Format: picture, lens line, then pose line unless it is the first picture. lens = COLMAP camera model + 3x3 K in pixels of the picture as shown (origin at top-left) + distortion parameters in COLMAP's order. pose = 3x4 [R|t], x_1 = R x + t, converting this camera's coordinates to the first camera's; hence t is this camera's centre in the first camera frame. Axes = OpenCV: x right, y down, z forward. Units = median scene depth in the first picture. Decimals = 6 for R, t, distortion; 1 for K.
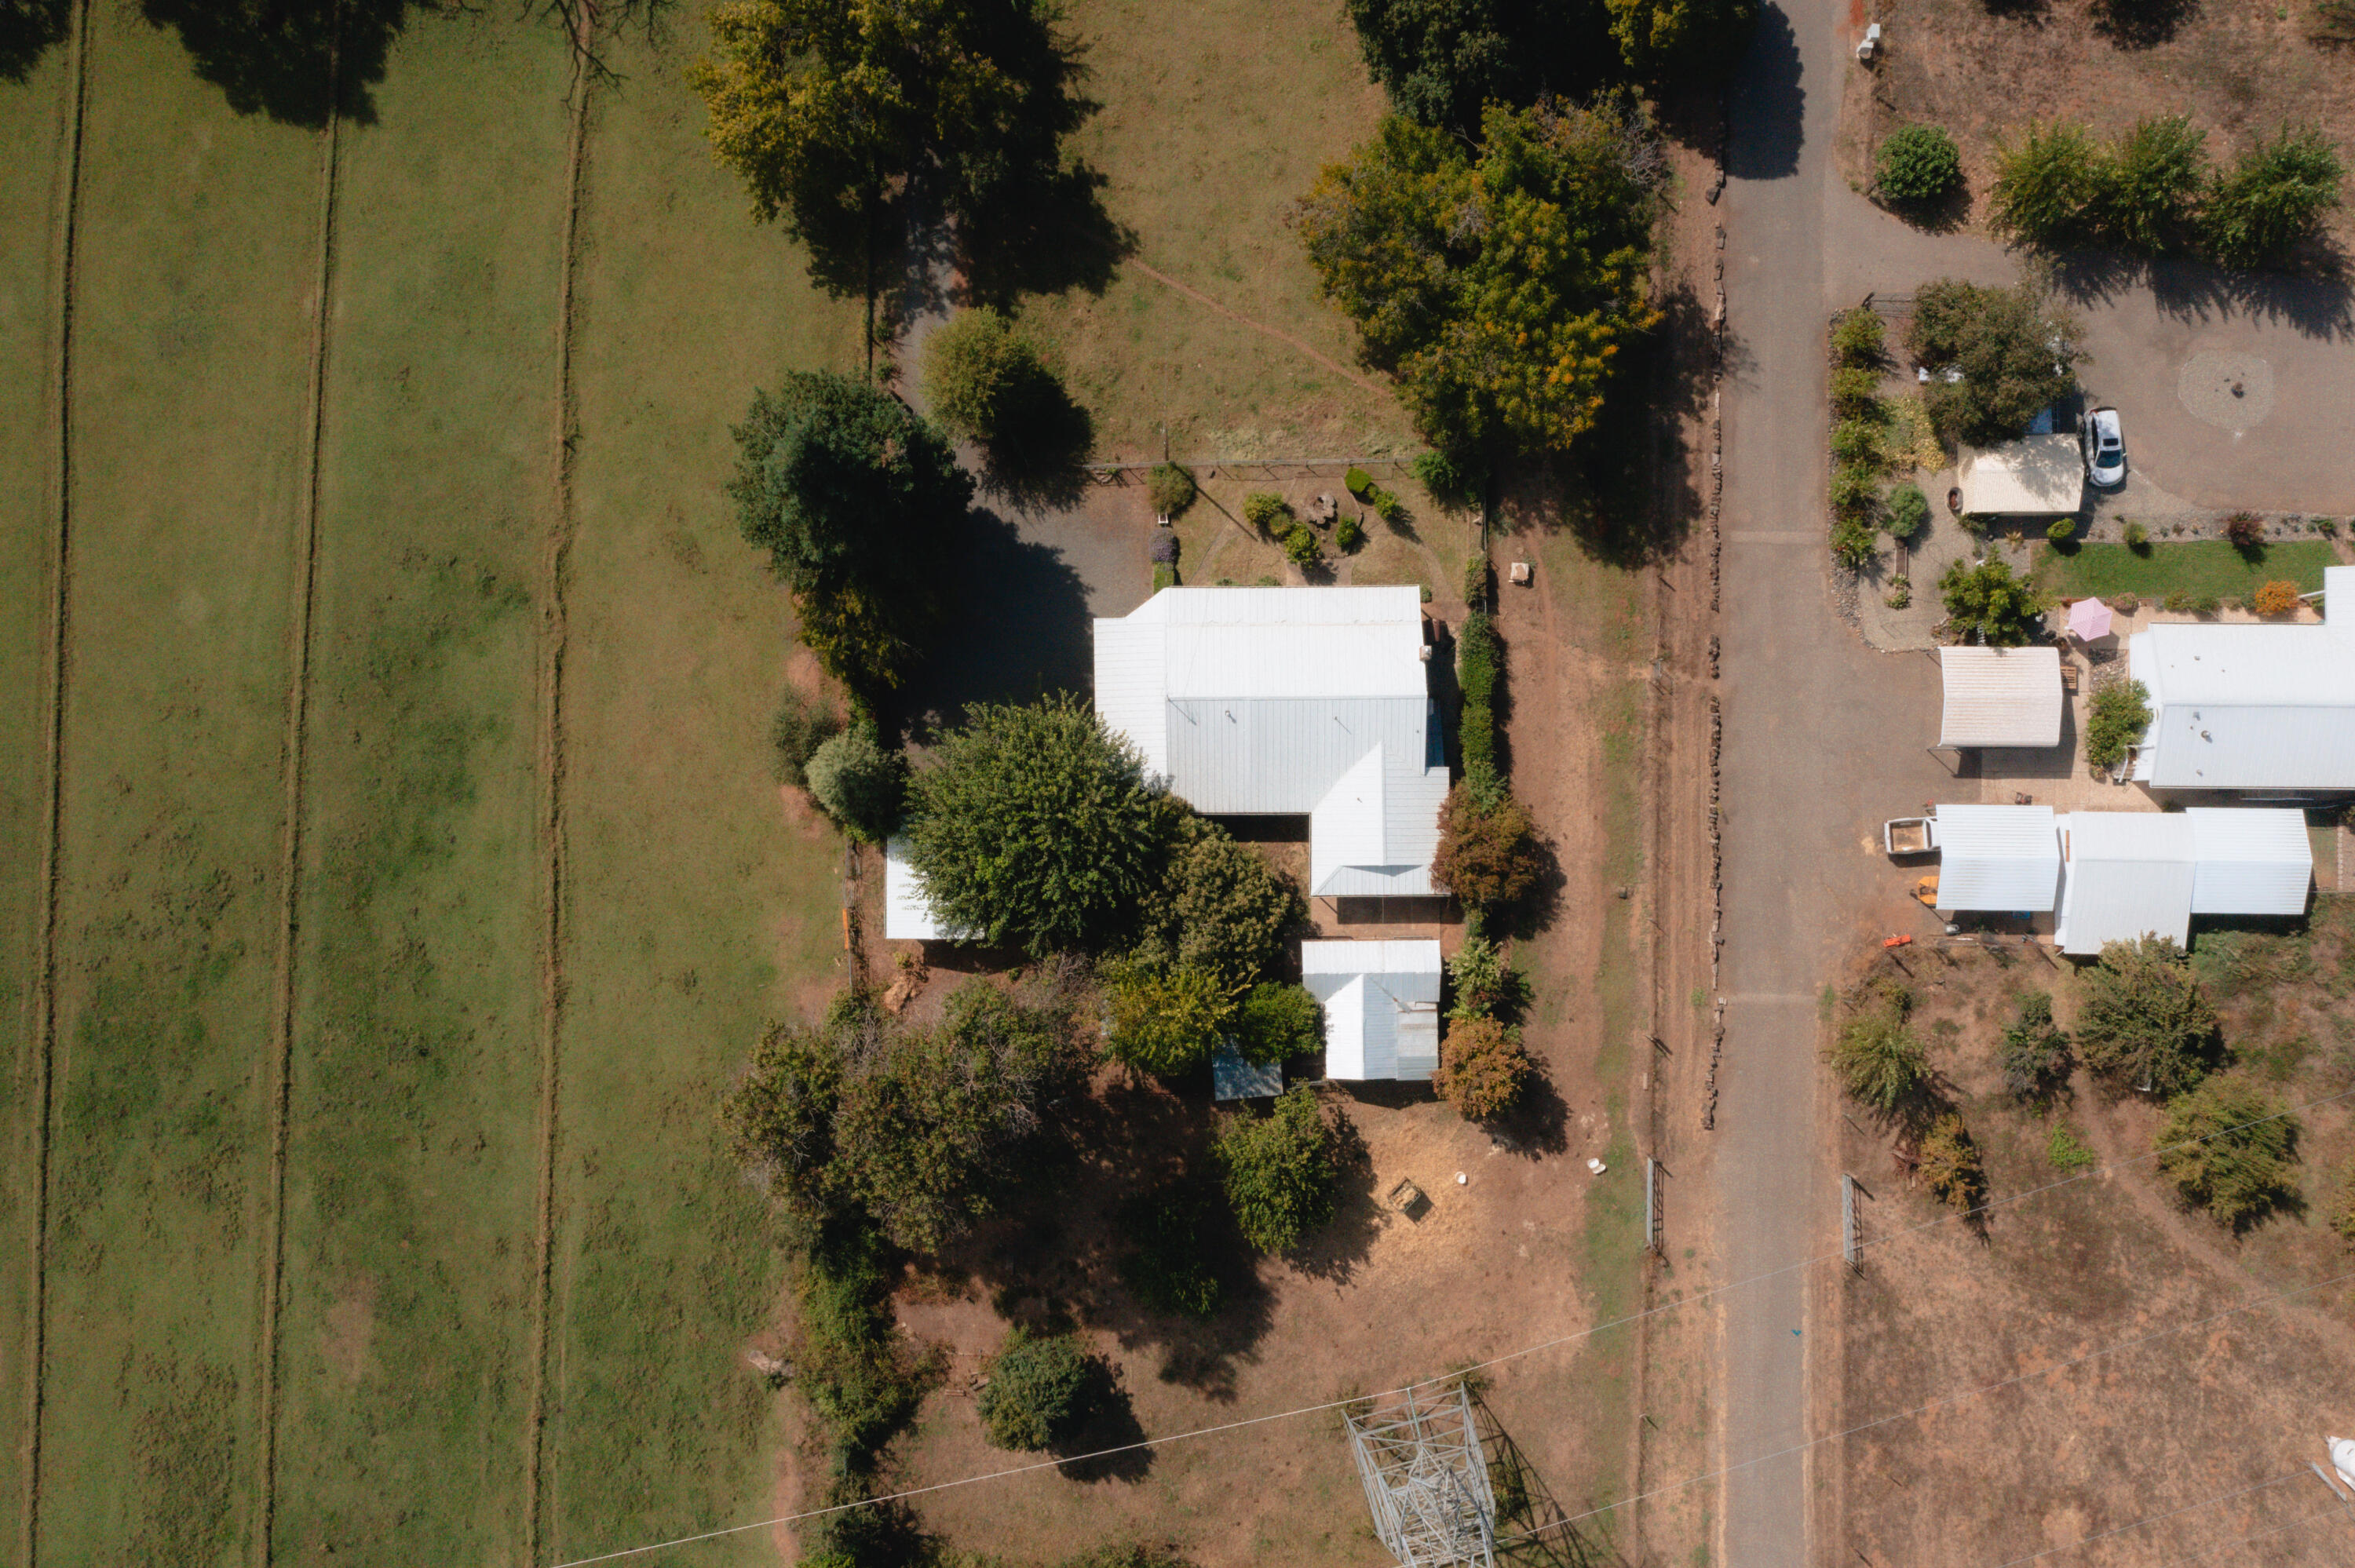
lens RADIAL K [[1877.8, 0, 1177.5], [0, 1877.8, 784.0], [0, 0, 1]] dist [-0.009622, 0.006676]
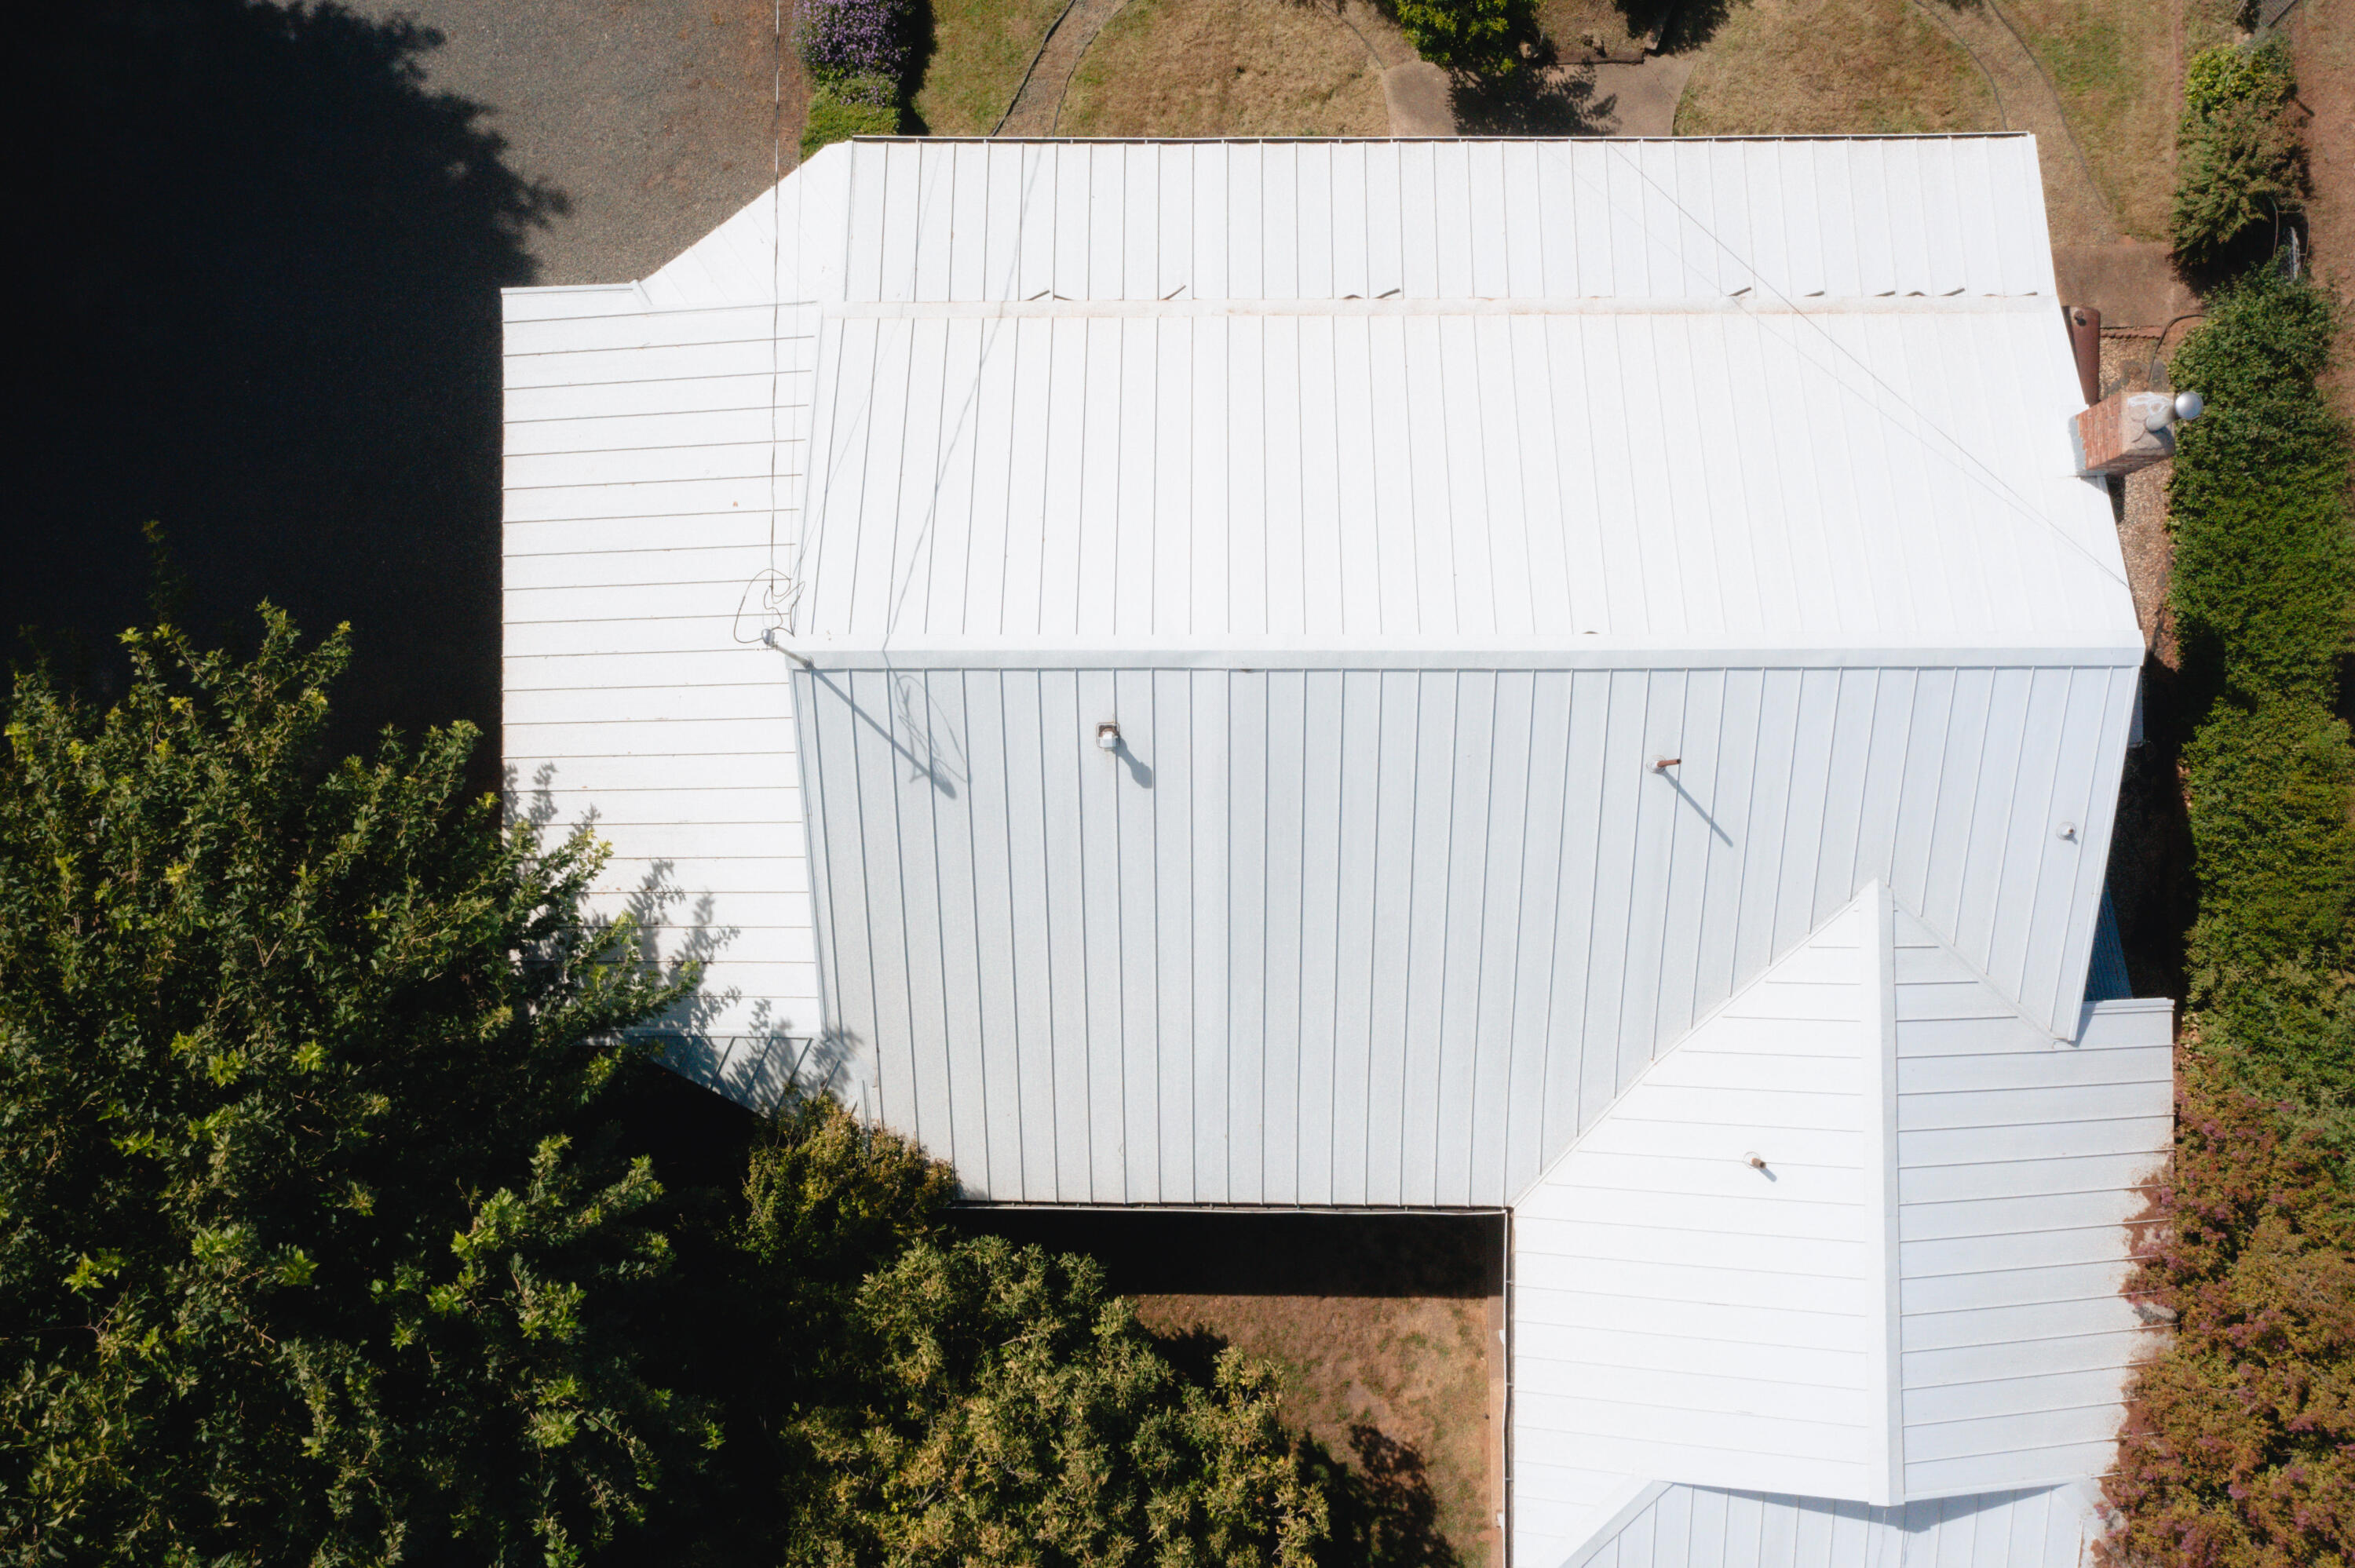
lens RADIAL K [[1877.8, 0, 1177.5], [0, 1877.8, 784.0], [0, 0, 1]] dist [-0.009622, 0.006676]
pose [[0.999975, 0.006708, 0.002005, 0.032133], [-0.006703, 0.999974, -0.002598, -0.030938], [-0.002022, 0.002585, 0.999995, 0.773067]]
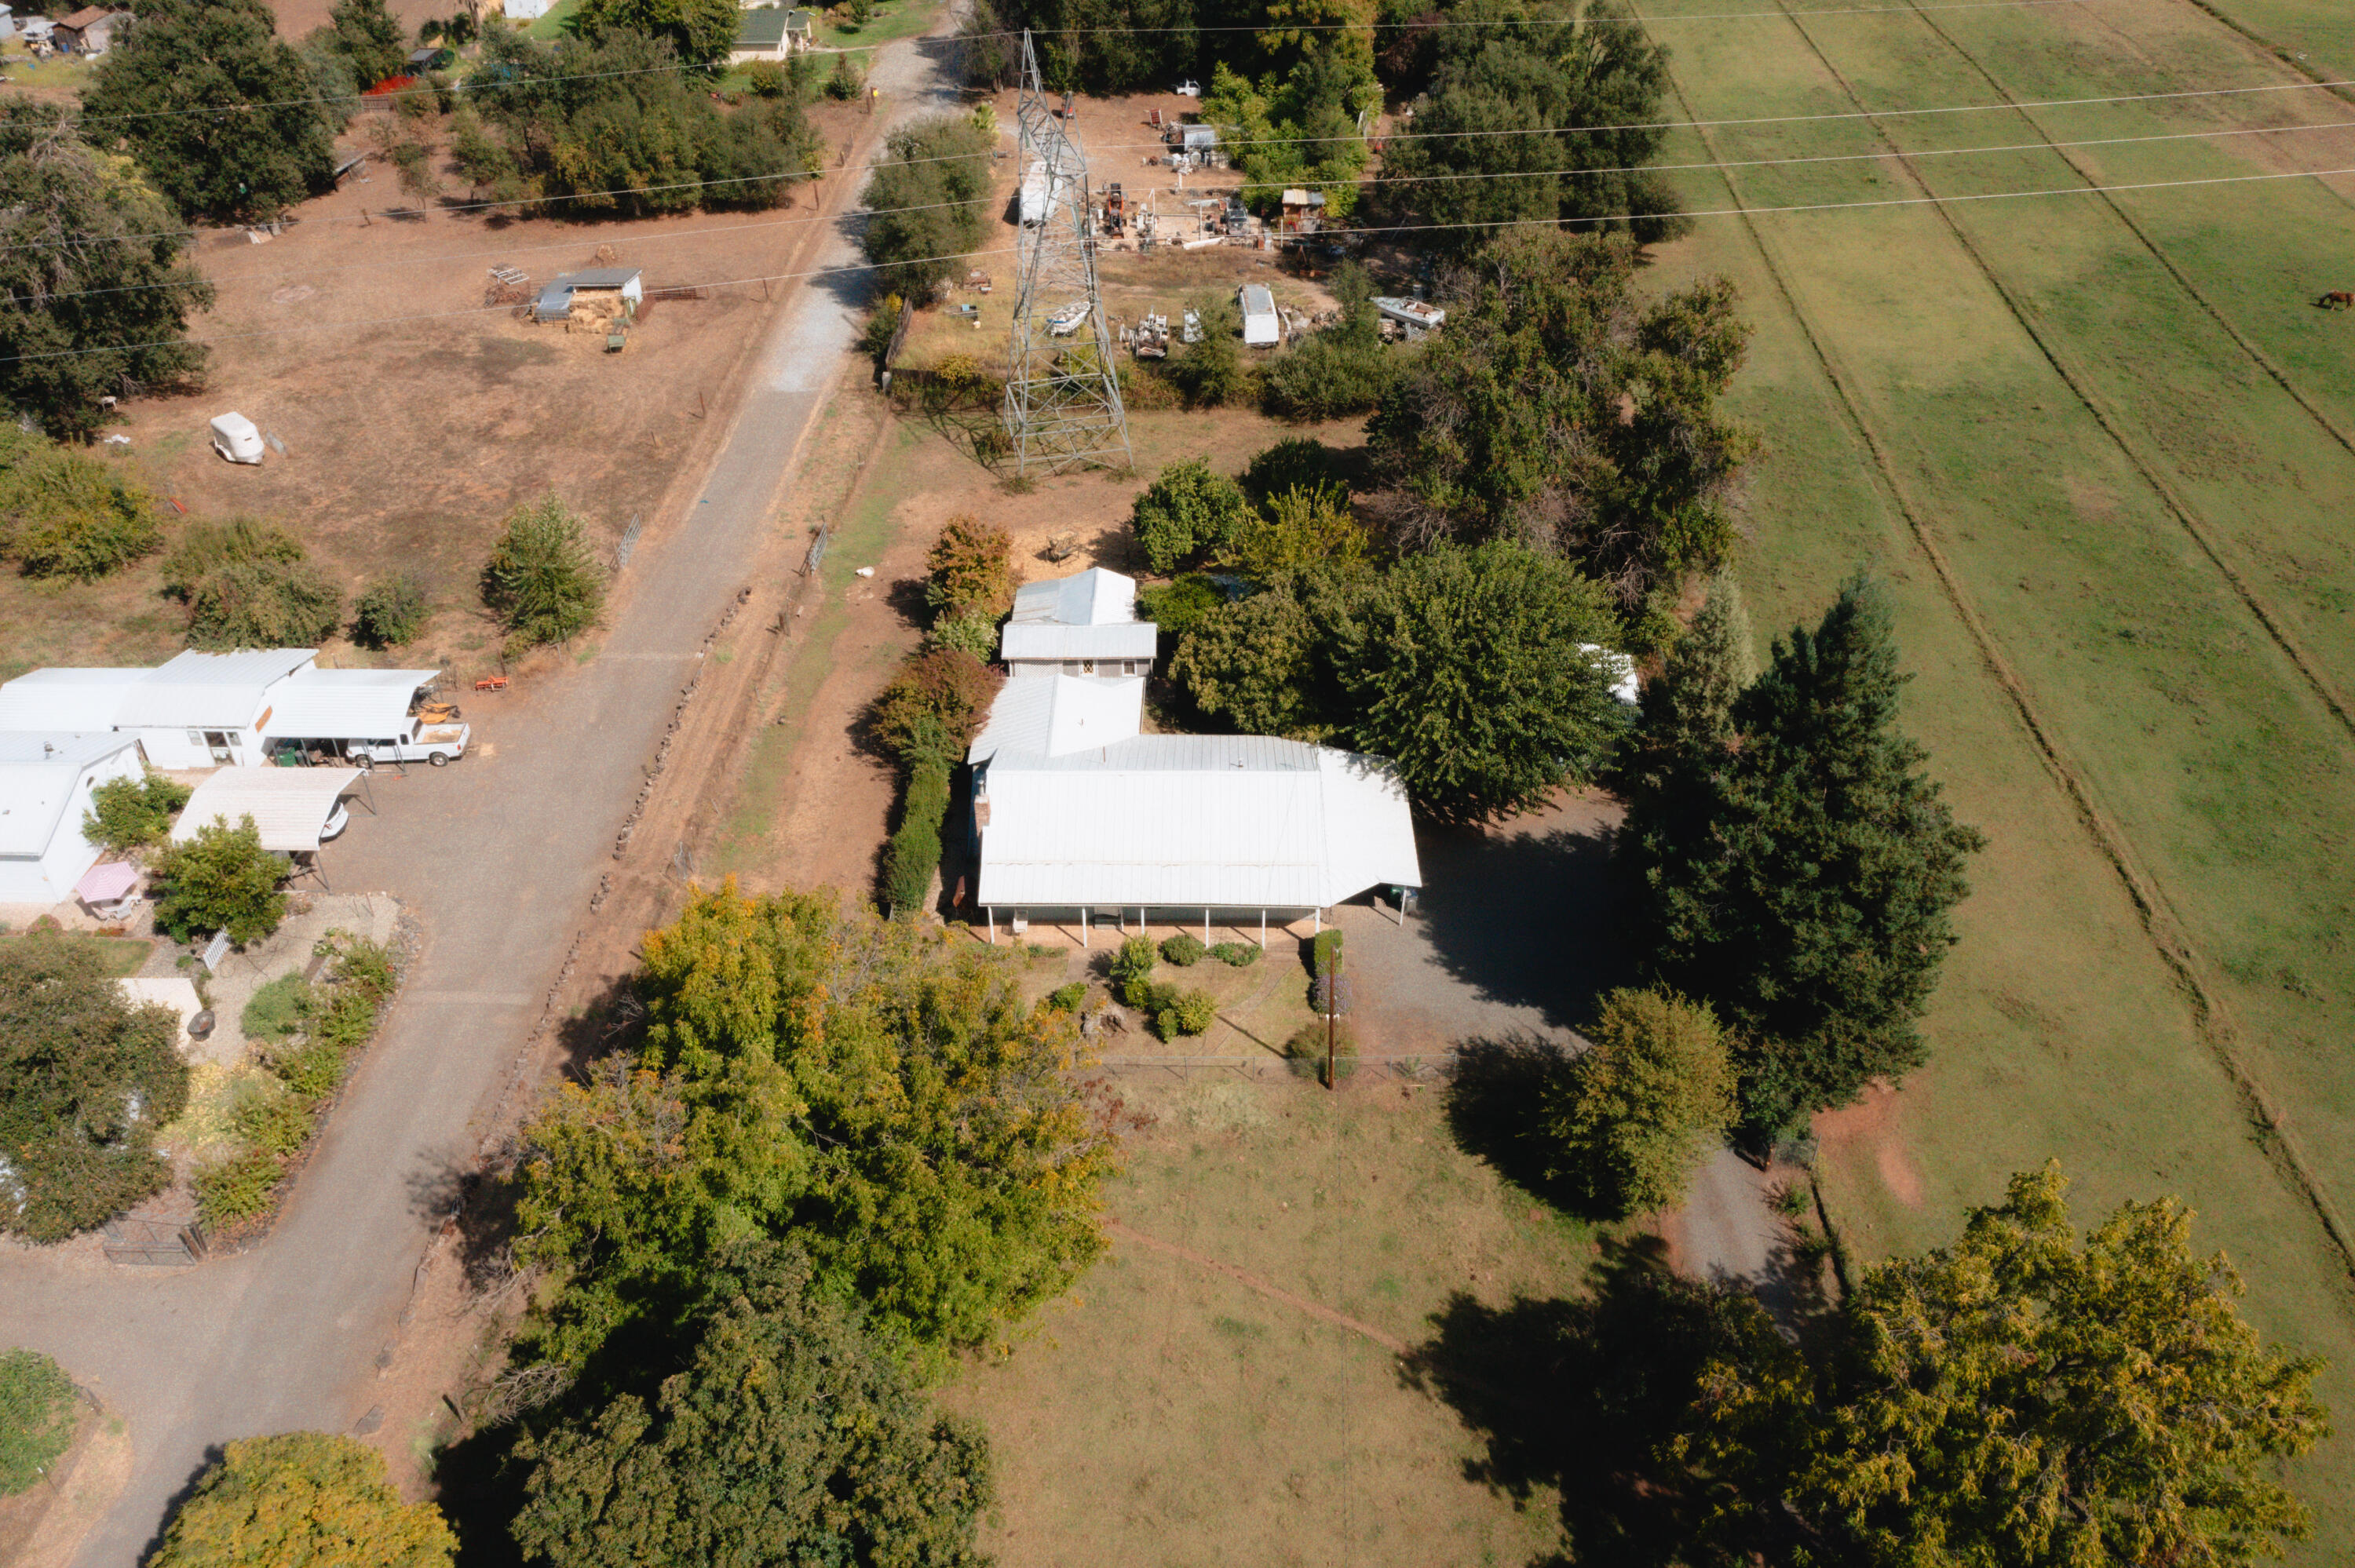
lens RADIAL K [[1877.8, 0, 1177.5], [0, 1877.8, 784.0], [0, 0, 1]] dist [-0.009622, 0.006676]
pose [[-0.999180, 0.011715, 0.038746, 0.021896], [0.025415, -0.563464, 0.825750, -0.668004], [0.031505, 0.826058, 0.562704, 0.540748]]
